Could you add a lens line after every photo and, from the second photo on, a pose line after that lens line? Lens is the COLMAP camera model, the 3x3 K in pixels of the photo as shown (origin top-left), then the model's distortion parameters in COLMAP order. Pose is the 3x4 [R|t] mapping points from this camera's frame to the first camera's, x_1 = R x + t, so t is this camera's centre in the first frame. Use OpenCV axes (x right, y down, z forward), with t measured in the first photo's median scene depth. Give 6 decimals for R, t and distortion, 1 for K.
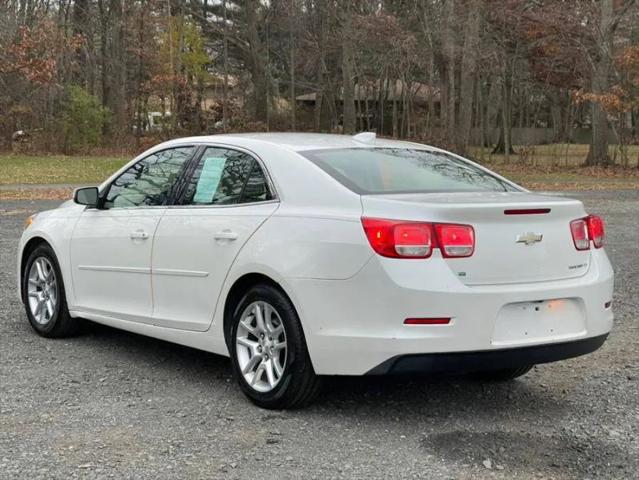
lens RADIAL K [[1171.7, 0, 319.5], [0, 1171.7, 240.0], [0, 0, 1]] dist [0.249509, 0.198965]
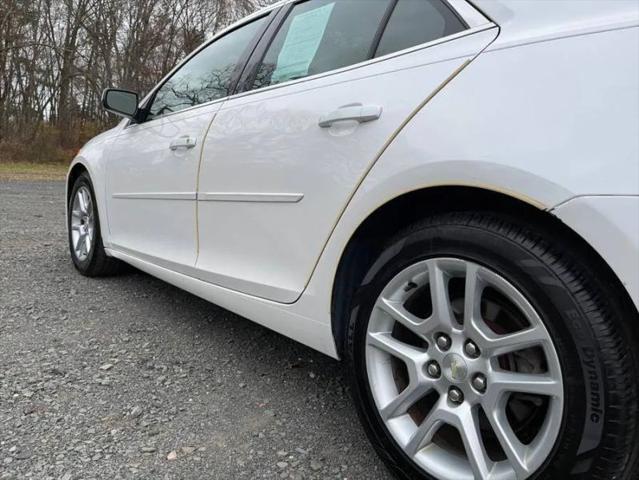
lens RADIAL K [[483.7, 0, 316.2], [0, 483.7, 240.4], [0, 0, 1]] dist [0.086406, -0.119015]
pose [[0.996379, 0.054430, 0.065317, -0.105689], [-0.056991, 0.997651, 0.038011, 0.041373], [-0.063095, -0.041596, 0.997140, 0.818858]]
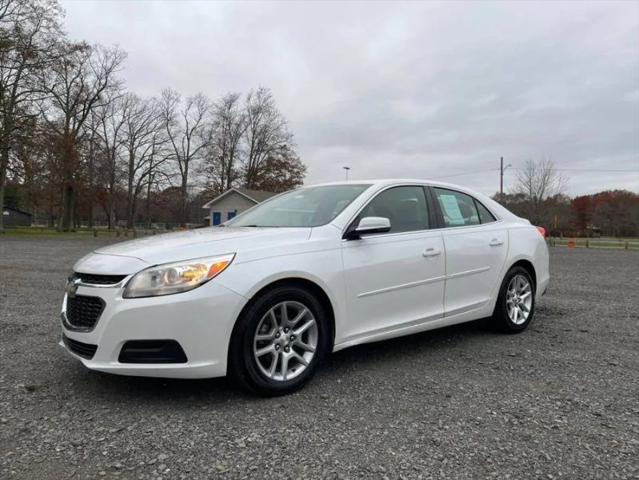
lens RADIAL K [[483.1, 0, 317.1], [0, 483.1, 237.9], [0, 0, 1]] dist [0.057096, -0.063222]
pose [[-0.052567, -0.037867, 0.997899, -0.768280], [0.071606, 0.996566, 0.041588, -0.058419], [-0.996047, 0.073641, -0.049675, 1.313740]]
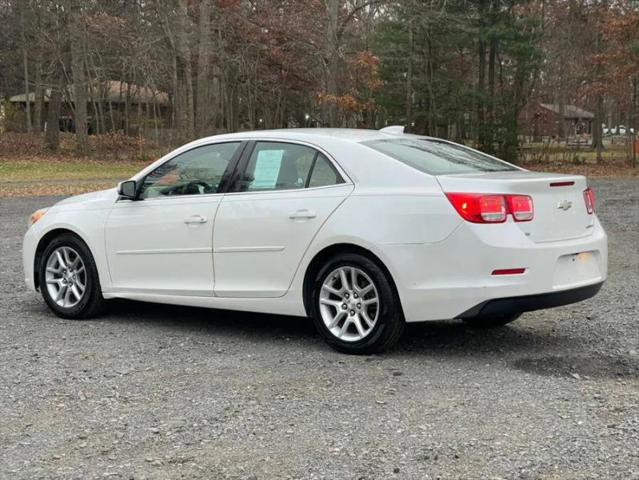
lens RADIAL K [[1171.7, 0, 319.5], [0, 1171.7, 240.0], [0, 0, 1]] dist [0.249509, 0.198965]
pose [[0.967483, -0.042530, 0.249335, -0.368606], [0.042904, 0.999071, 0.003936, 0.018373], [-0.249271, 0.006889, 0.968409, -0.158103]]
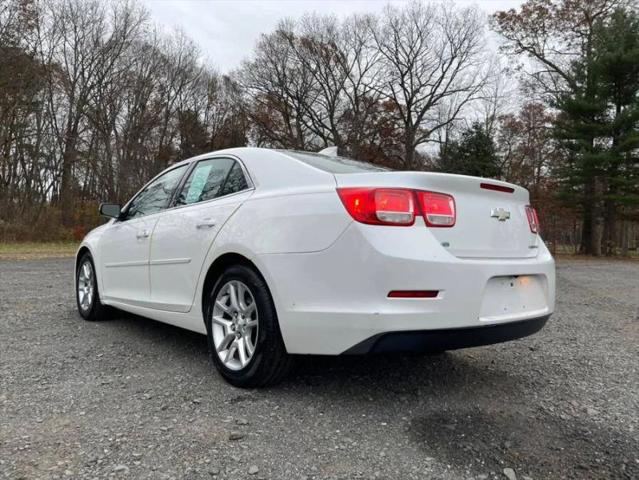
lens RADIAL K [[483.1, 0, 317.1], [0, 483.1, 237.9], [0, 0, 1]] dist [0.057096, -0.063222]
pose [[0.997849, 0.007743, 0.065089, -0.005312], [-0.001601, 0.995580, -0.093901, 0.053485], [-0.065528, 0.093595, 0.993452, 0.555035]]
